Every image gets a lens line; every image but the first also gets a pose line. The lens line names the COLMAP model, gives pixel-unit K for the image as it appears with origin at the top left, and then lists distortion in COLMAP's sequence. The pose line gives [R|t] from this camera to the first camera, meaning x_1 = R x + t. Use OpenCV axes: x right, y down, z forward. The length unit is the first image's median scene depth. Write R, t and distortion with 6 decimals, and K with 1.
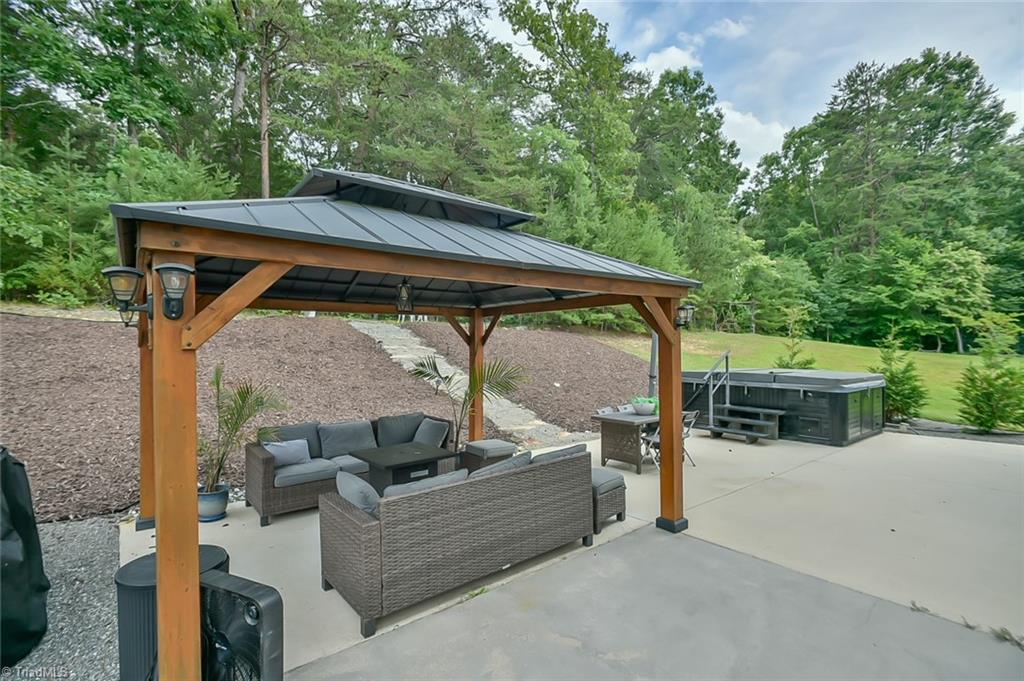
lens RADIAL K [[486.9, 0, 512.0], [0, 486.9, 340.5], [0, 0, 1]] dist [-0.011645, 0.000529]
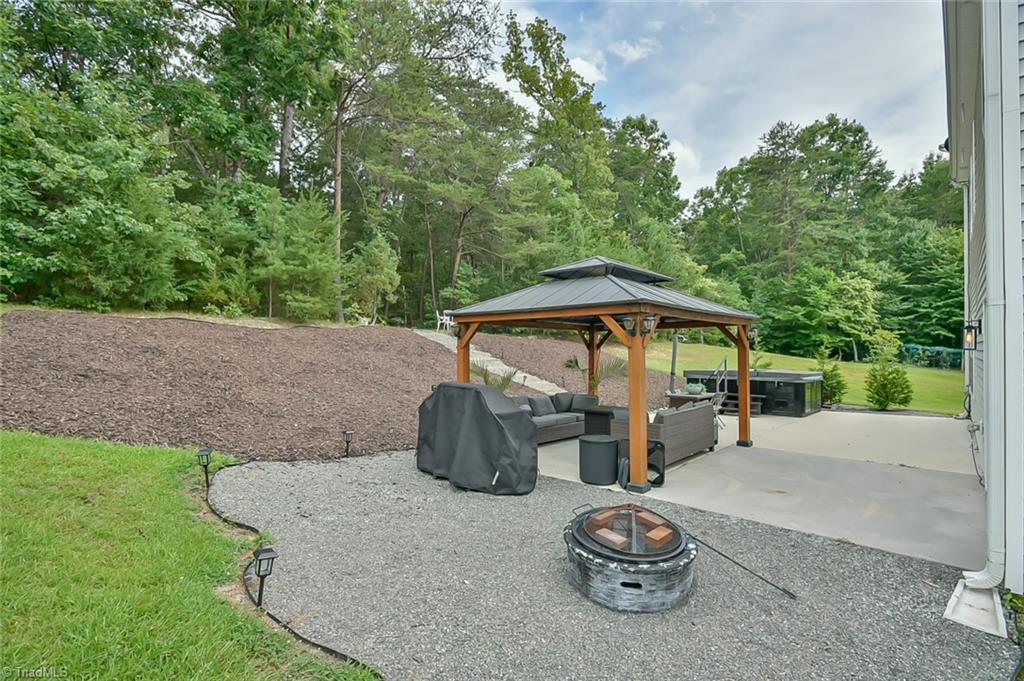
lens RADIAL K [[486.9, 0, 512.0], [0, 486.9, 340.5], [0, 0, 1]] dist [-0.011645, 0.000529]
pose [[0.990093, 0.011285, 0.139960, -0.119177], [-0.008781, 0.999790, -0.018494, 0.002551], [-0.140139, 0.017081, 0.989984, -0.107435]]
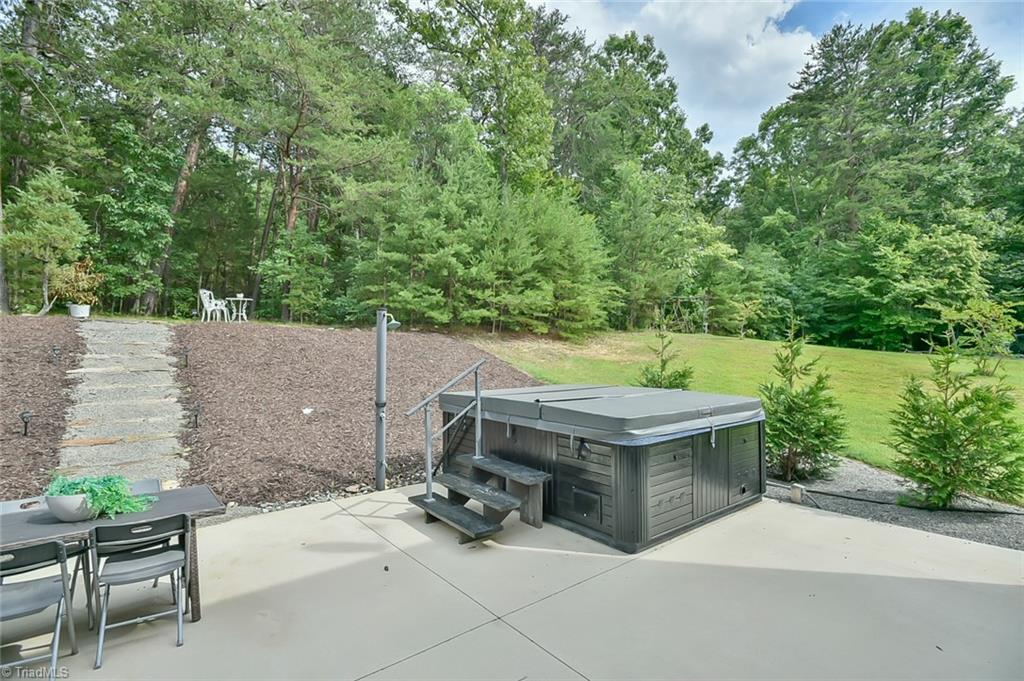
lens RADIAL K [[486.9, 0, 512.0], [0, 486.9, 340.5], [0, 0, 1]] dist [-0.011645, 0.000529]
pose [[0.999895, -0.010324, -0.010165, 0.146367], [0.010249, 0.999920, -0.007477, 0.000527], [0.010241, 0.007372, 0.999920, 0.128536]]
